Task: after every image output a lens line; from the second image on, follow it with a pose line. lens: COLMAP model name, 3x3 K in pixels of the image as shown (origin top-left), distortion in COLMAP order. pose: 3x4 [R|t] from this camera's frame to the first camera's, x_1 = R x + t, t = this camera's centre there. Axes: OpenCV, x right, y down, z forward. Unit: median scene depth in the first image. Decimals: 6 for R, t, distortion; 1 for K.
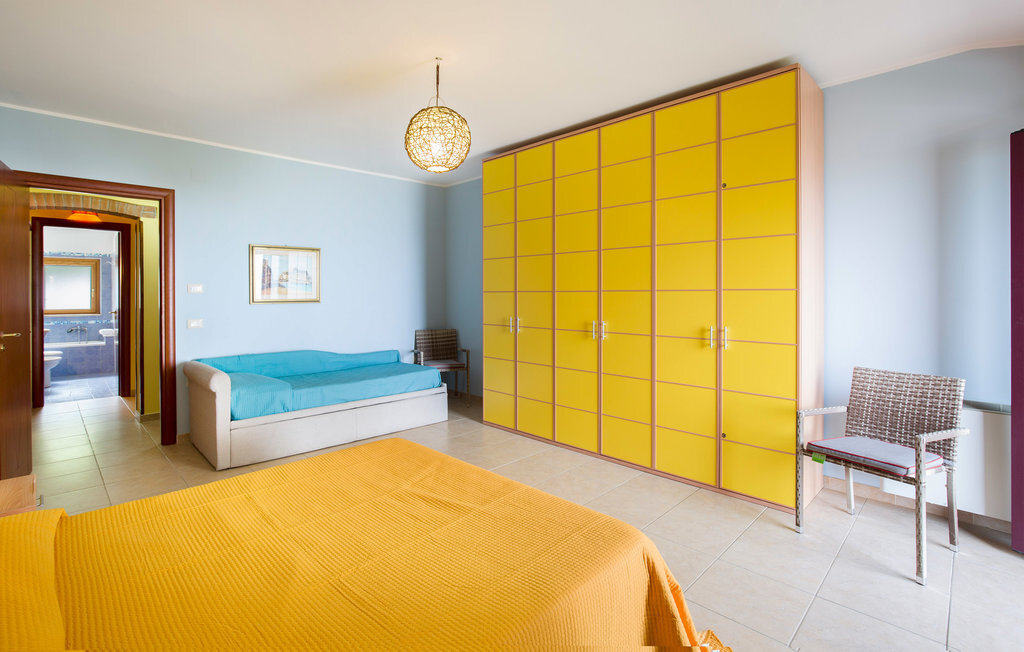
lens RADIAL K [[463.6, 0, 517.0], [0, 463.6, 293.8], [0, 0, 1]] dist [-0.000865, -0.000115]
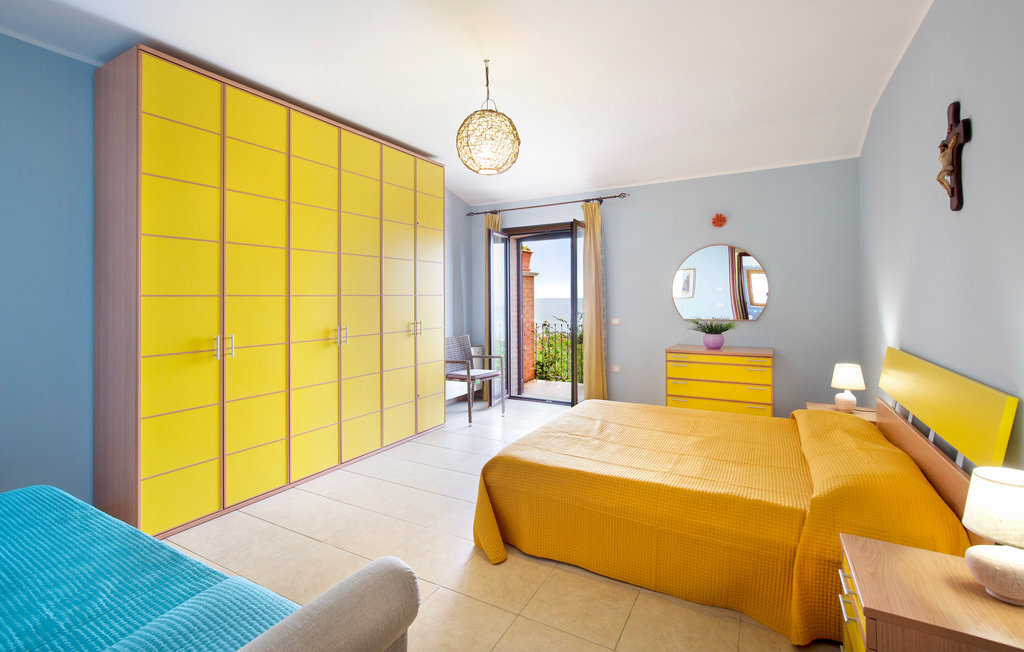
lens RADIAL K [[463.6, 0, 517.0], [0, 463.6, 293.8], [0, 0, 1]] dist [-0.000865, -0.000115]
pose [[-0.261188, 0.016032, 0.965155, -0.905746], [0.013036, 0.999829, -0.013080, 0.009109], [-0.965200, 0.009166, -0.261353, 0.946913]]
